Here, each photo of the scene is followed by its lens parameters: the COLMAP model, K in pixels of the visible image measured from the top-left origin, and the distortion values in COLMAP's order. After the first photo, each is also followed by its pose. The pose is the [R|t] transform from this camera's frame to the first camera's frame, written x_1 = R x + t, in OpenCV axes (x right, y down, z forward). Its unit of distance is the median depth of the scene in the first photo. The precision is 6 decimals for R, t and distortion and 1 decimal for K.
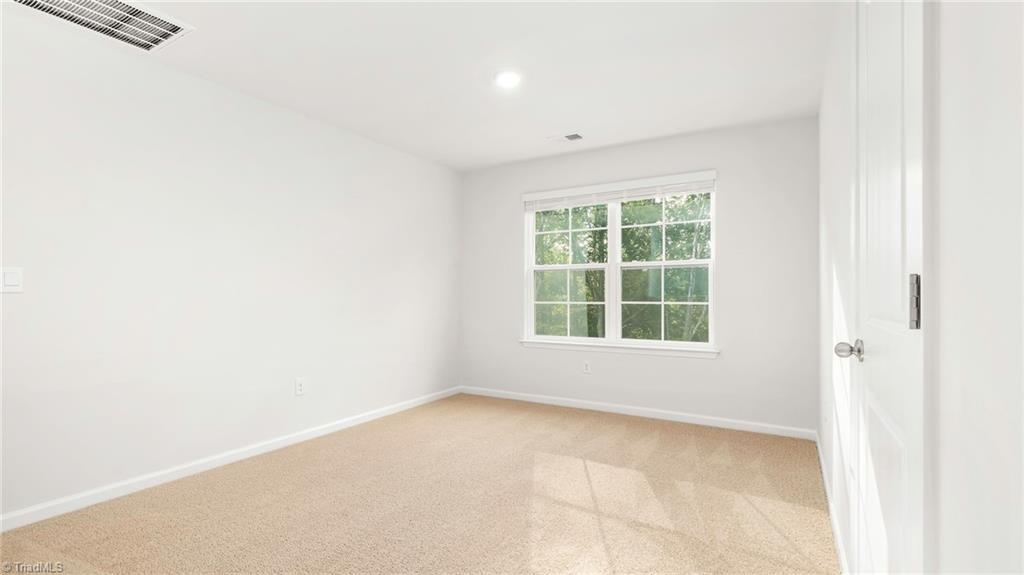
lens RADIAL K [[470.4, 0, 534.3], [0, 470.4, 291.7], [0, 0, 1]] dist [0.002983, 0.000177]
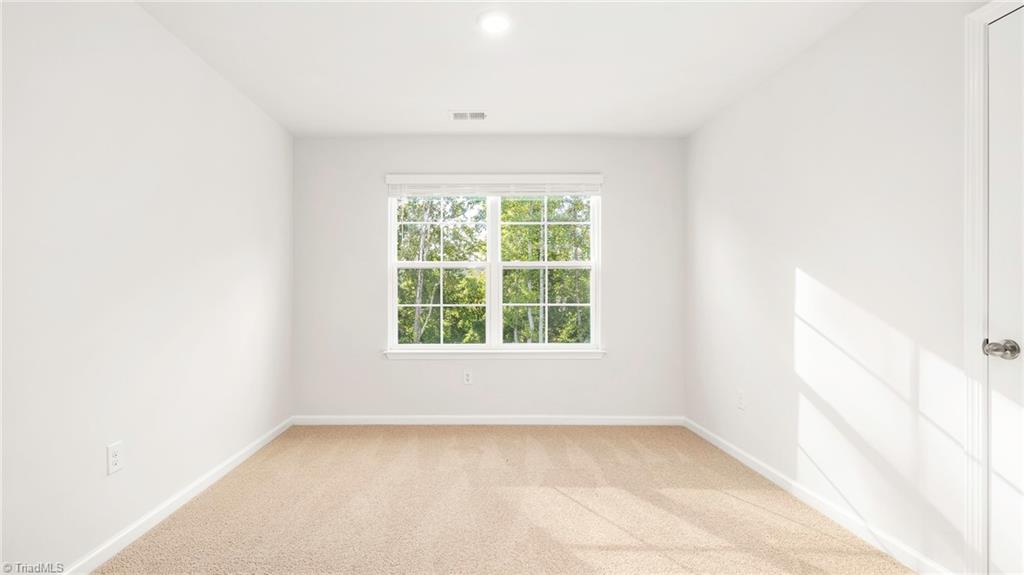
lens RADIAL K [[470.4, 0, 505.5], [0, 470.4, 290.2], [0, 0, 1]] dist [0.002983, 0.000177]
pose [[0.866739, 0.003727, 0.498748, -0.303424], [-0.001977, 0.999990, -0.004038, -0.002197], [-0.498758, 0.002514, 0.866737, 0.213721]]
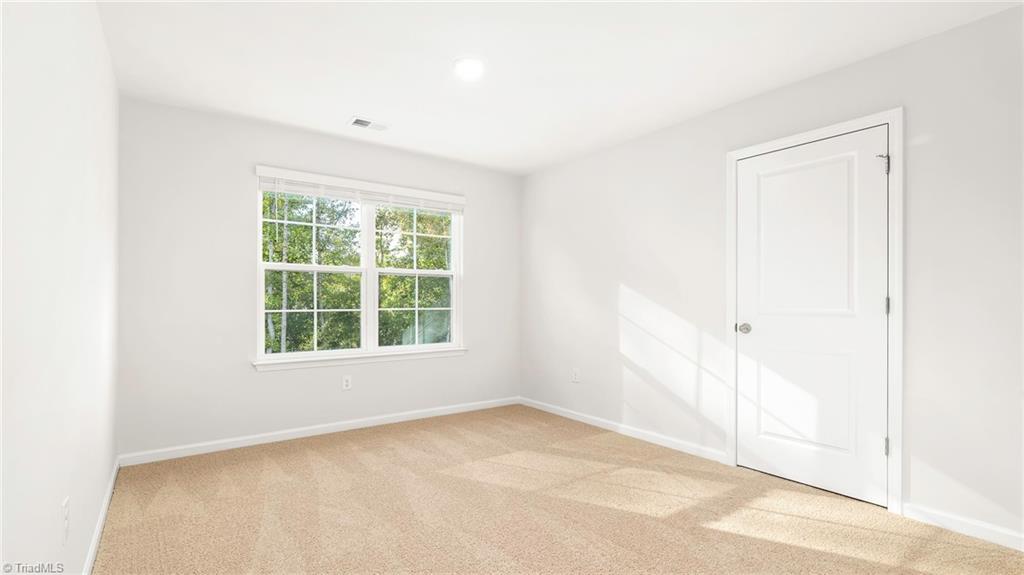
lens RADIAL K [[470.4, 0, 507.0], [0, 470.4, 289.6], [0, 0, 1]] dist [0.002983, 0.000177]
pose [[0.400314, 0.022161, 0.916110, -0.649650], [-0.007923, 0.999754, -0.020722, 0.000648], [-0.916344, 0.001037, 0.400391, 0.411475]]
